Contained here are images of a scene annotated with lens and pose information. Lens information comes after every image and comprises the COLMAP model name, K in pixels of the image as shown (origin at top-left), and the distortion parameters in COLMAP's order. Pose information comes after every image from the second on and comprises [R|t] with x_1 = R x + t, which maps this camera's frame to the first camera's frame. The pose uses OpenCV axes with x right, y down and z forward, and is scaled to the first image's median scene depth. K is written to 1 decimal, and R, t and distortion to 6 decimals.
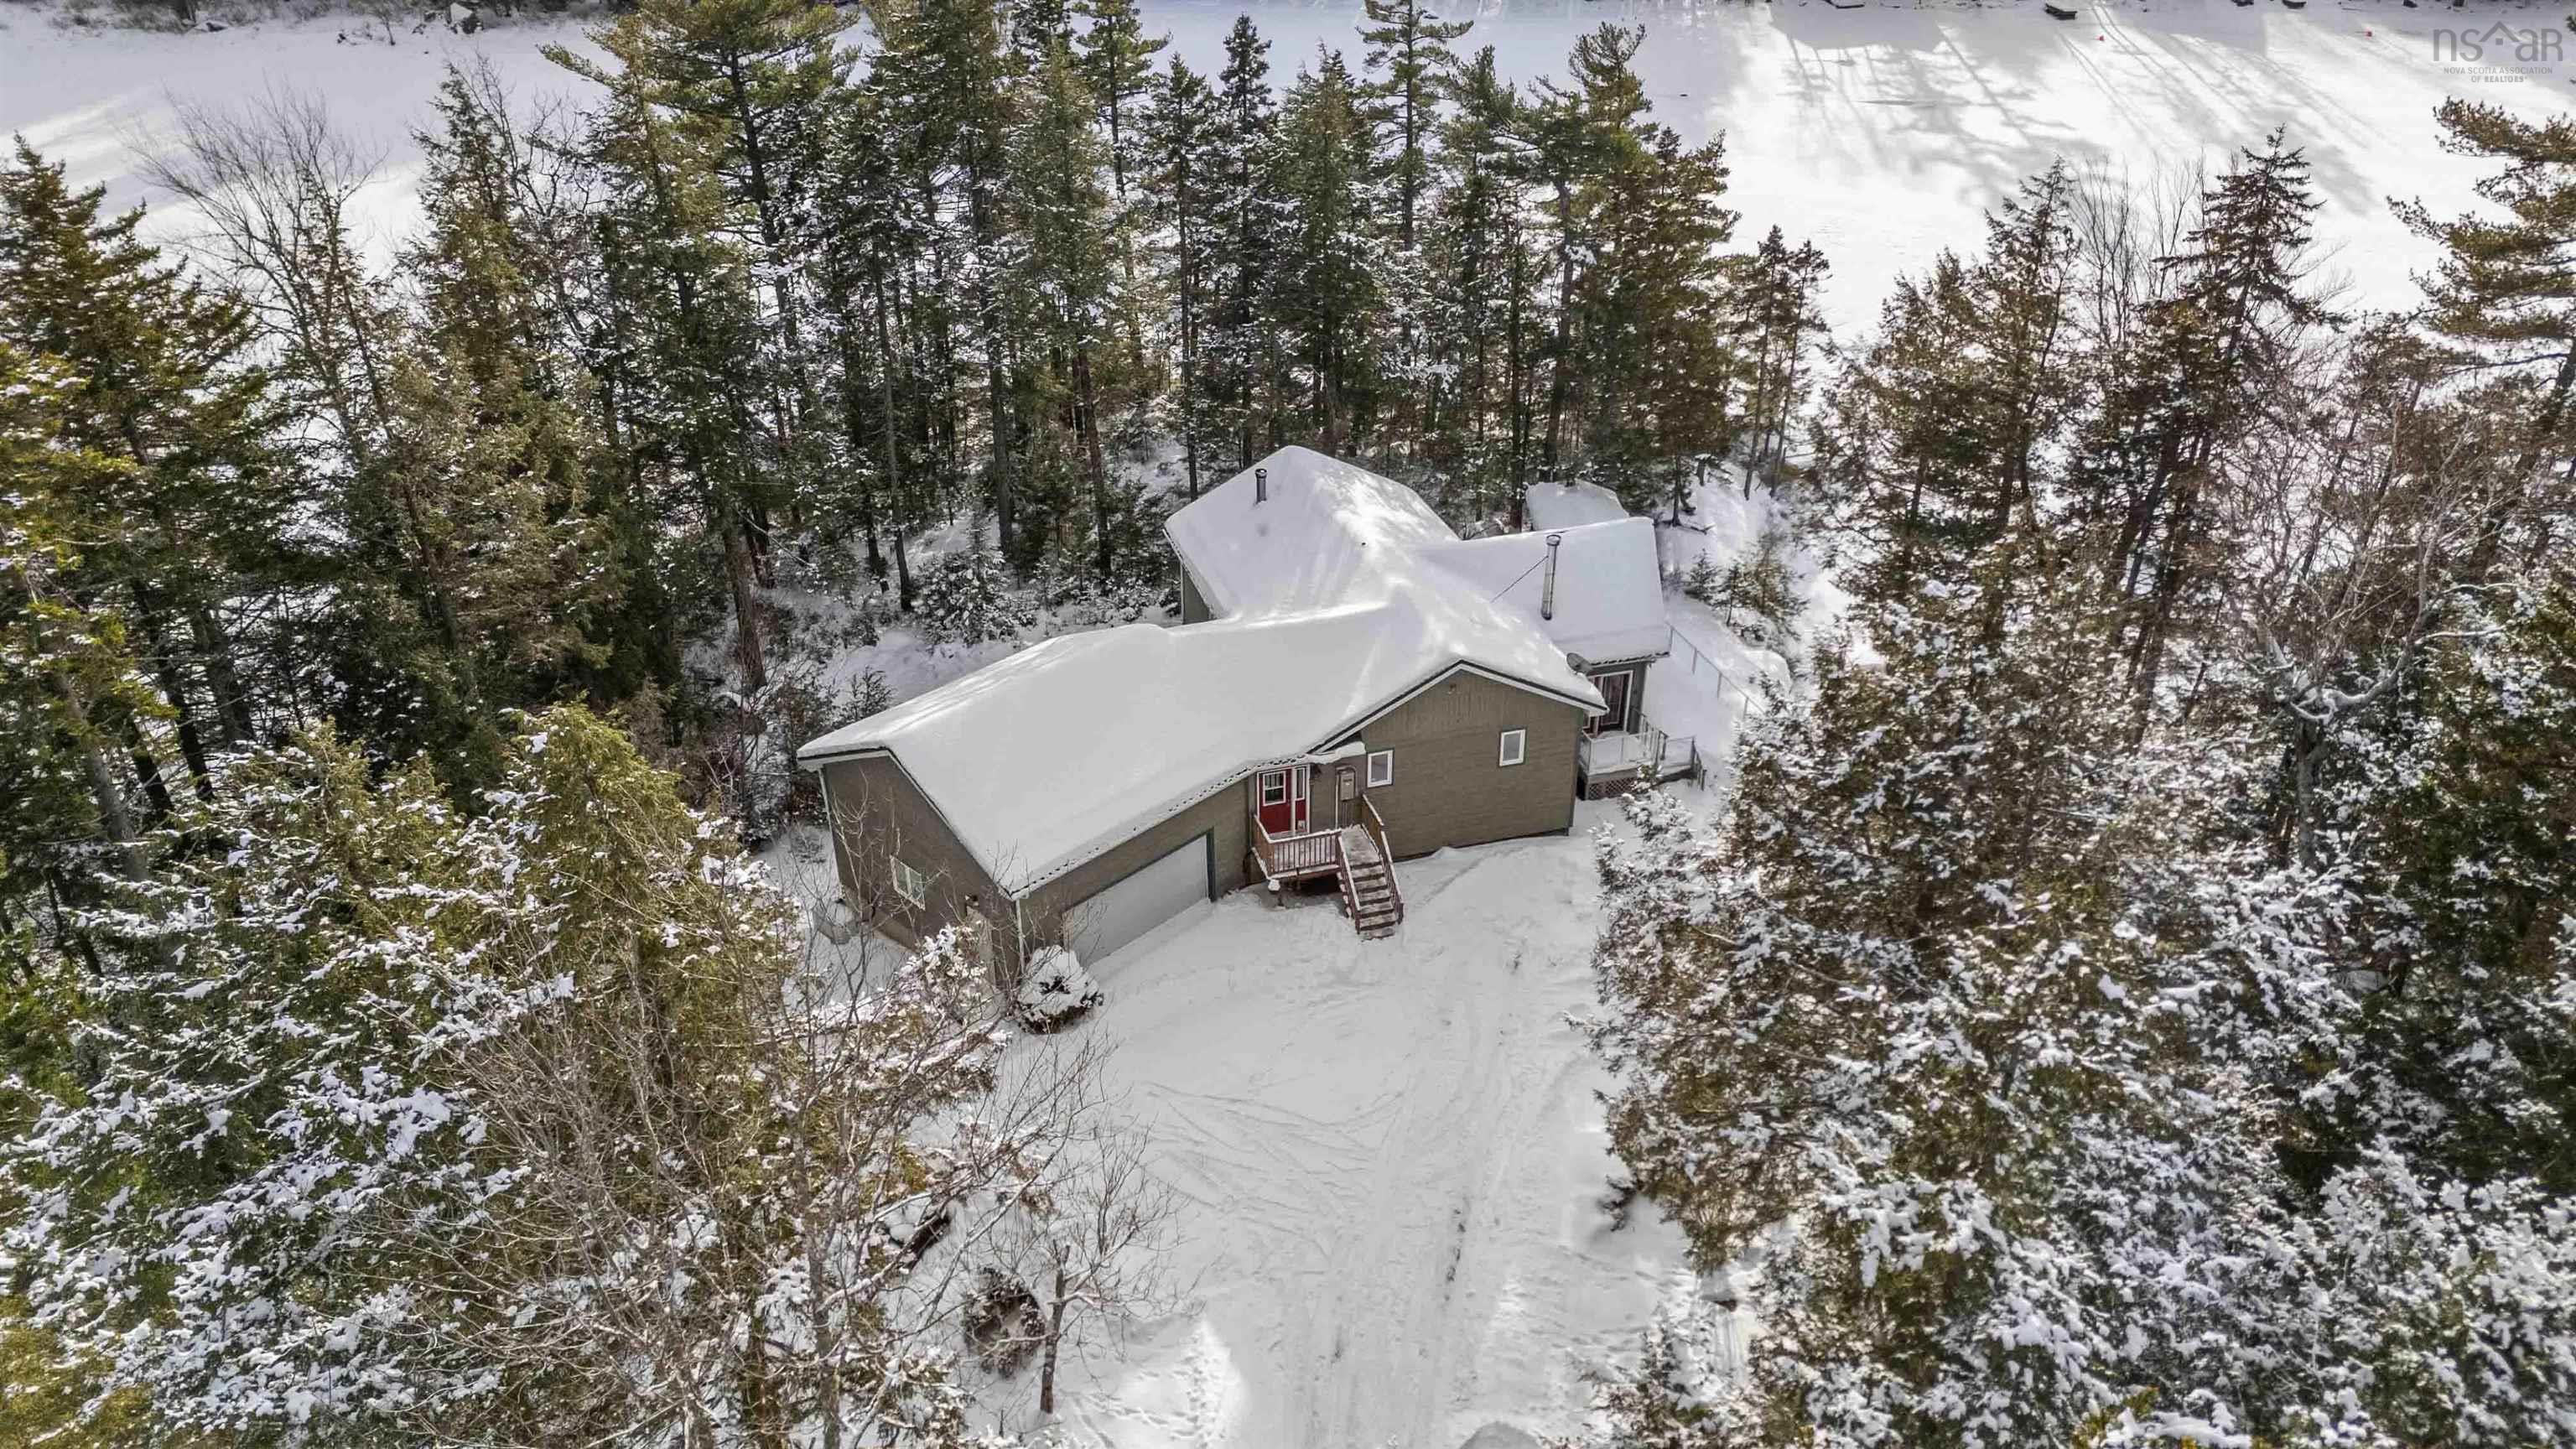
lens RADIAL K [[1883.9, 0, 1289.5], [0, 1883.9, 728.9], [0, 0, 1]] dist [0.081188, -0.008129]
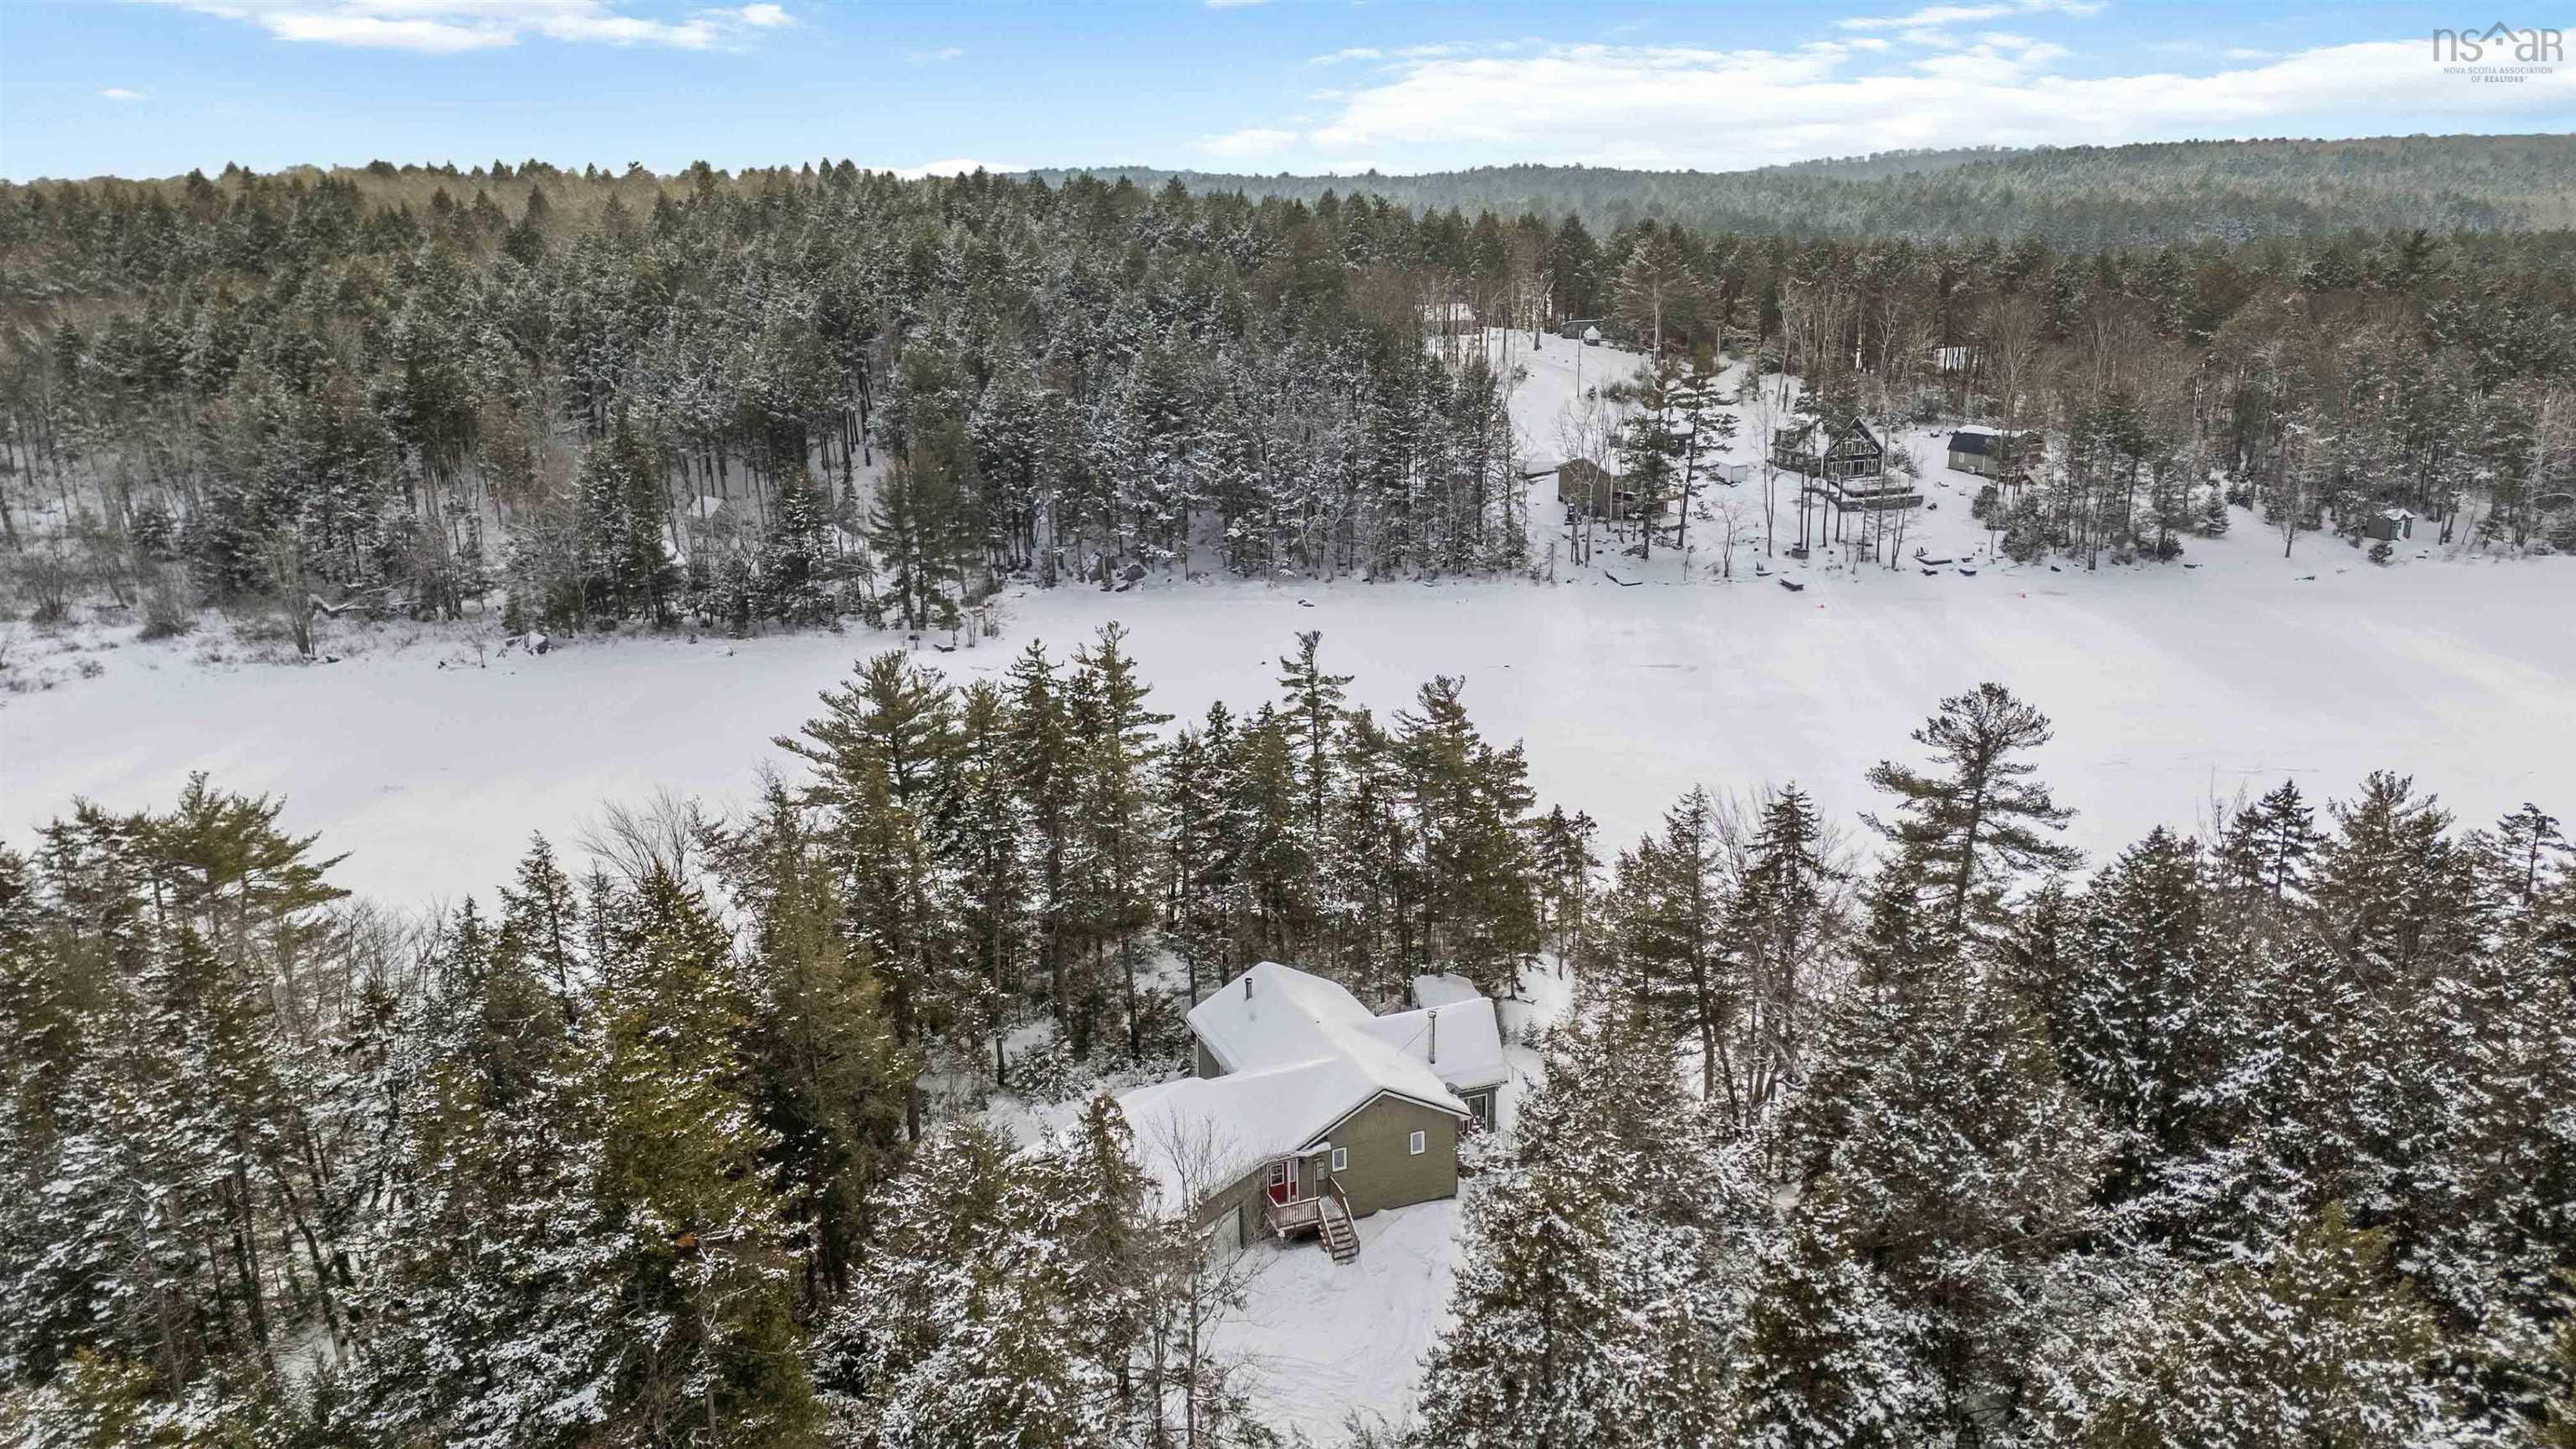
lens RADIAL K [[1883.9, 0, 1278.1], [0, 1883.9, 714.3], [0, 0, 1]] dist [0.081188, -0.008129]
pose [[0.997244, -0.042327, 0.060930, -0.067538], [0.056483, 0.965644, -0.253655, 0.046478], [-0.048101, 0.256398, 0.965374, -0.526569]]
